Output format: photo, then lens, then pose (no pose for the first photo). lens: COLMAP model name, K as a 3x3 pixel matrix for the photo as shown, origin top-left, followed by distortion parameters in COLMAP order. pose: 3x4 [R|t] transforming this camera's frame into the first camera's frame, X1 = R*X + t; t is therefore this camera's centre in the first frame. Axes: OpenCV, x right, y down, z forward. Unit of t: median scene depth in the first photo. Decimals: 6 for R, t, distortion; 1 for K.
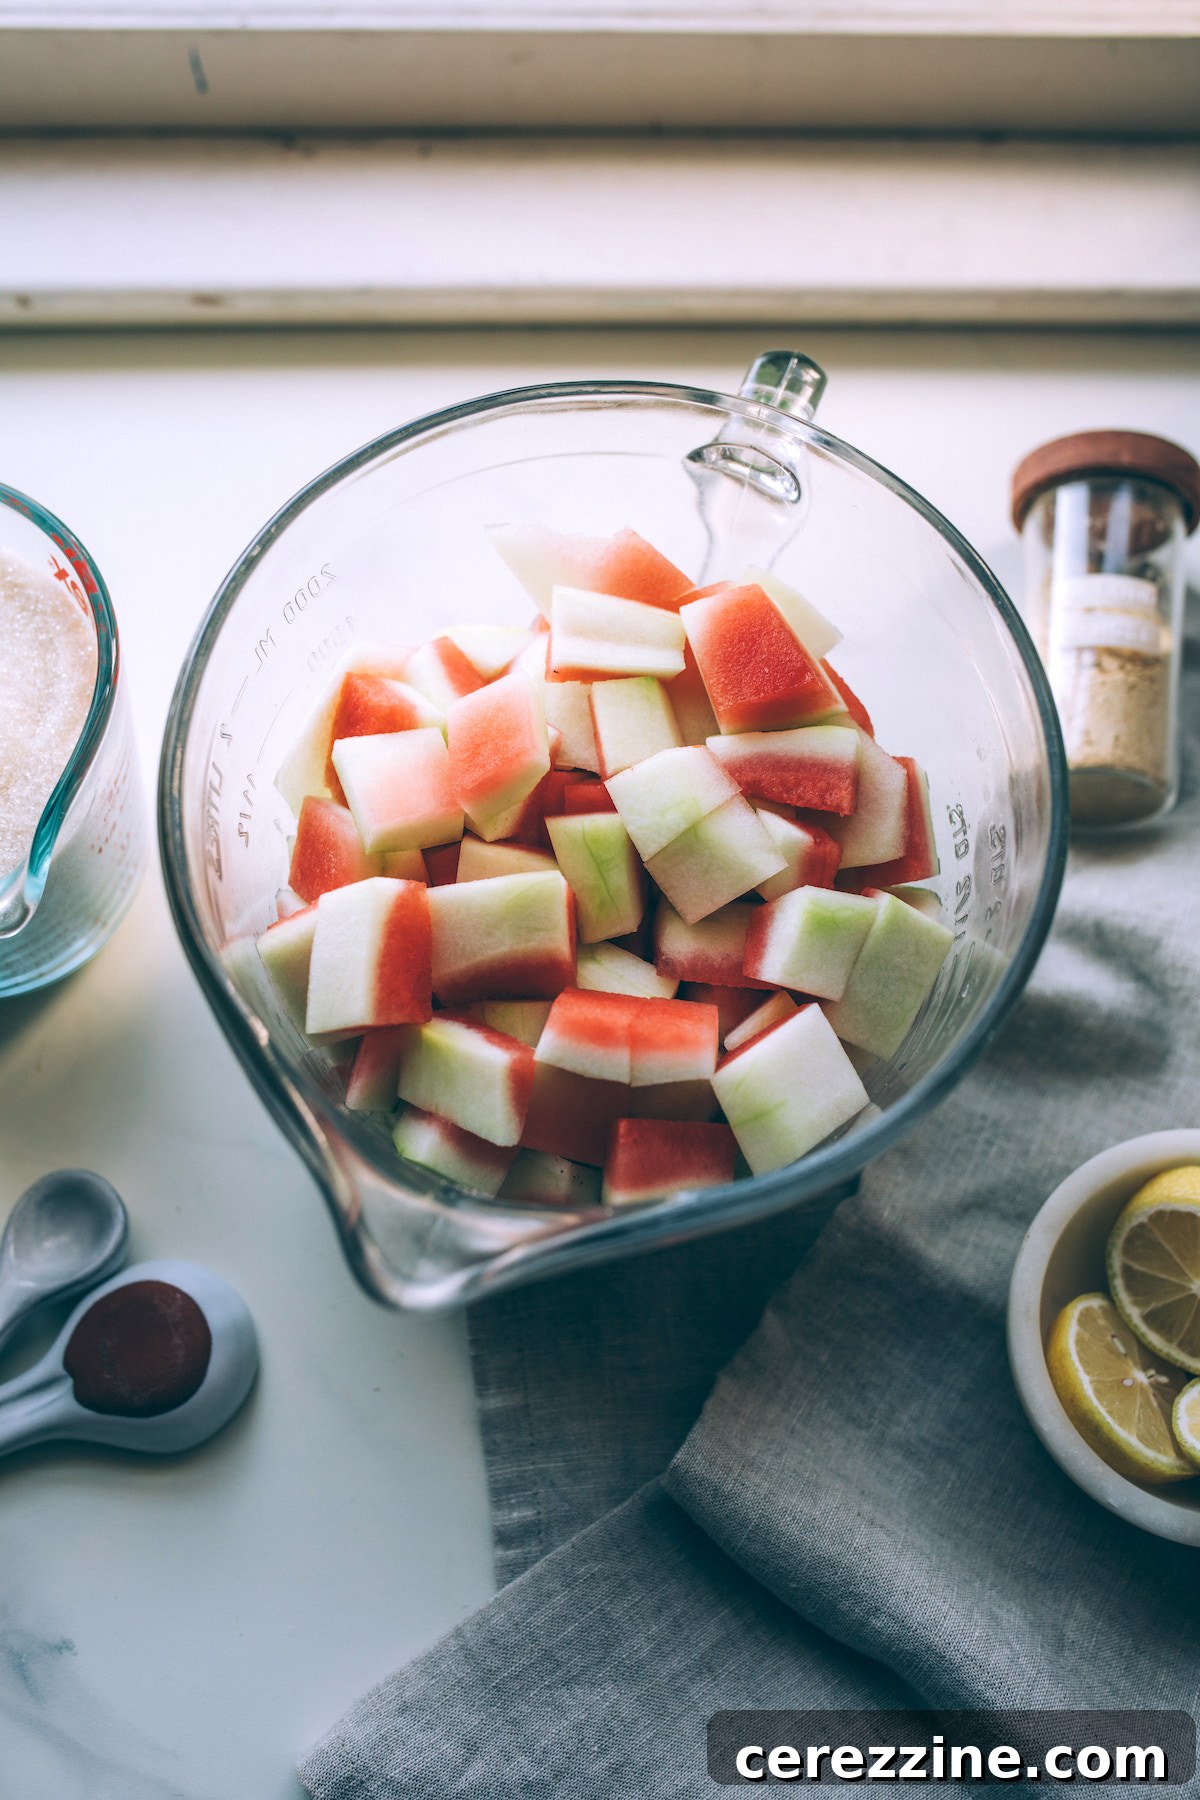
lens RADIAL K [[1804.0, 0, 600.0], [0, 1804.0, 900.0], [0, 0, 1]] dist [-0.011950, 0.014074]
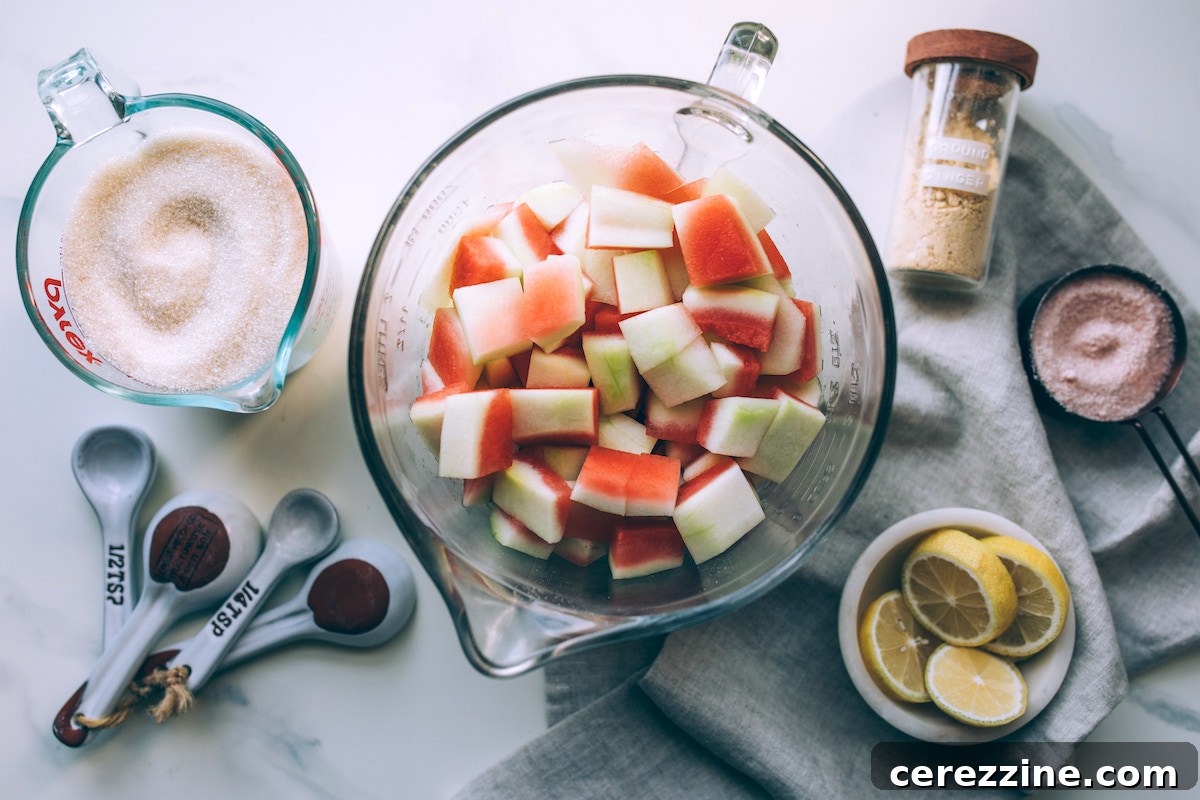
lens RADIAL K [[1202.6, 0, 600.0], [0, 1202.6, 400.0], [0, 0, 1]] dist [-0.011950, 0.014074]
pose [[0.998715, 0.040731, -0.030155, 0.020318], [-0.028811, 0.945841, 0.323349, -0.337230], [0.041693, -0.322065, 0.945799, -0.052430]]
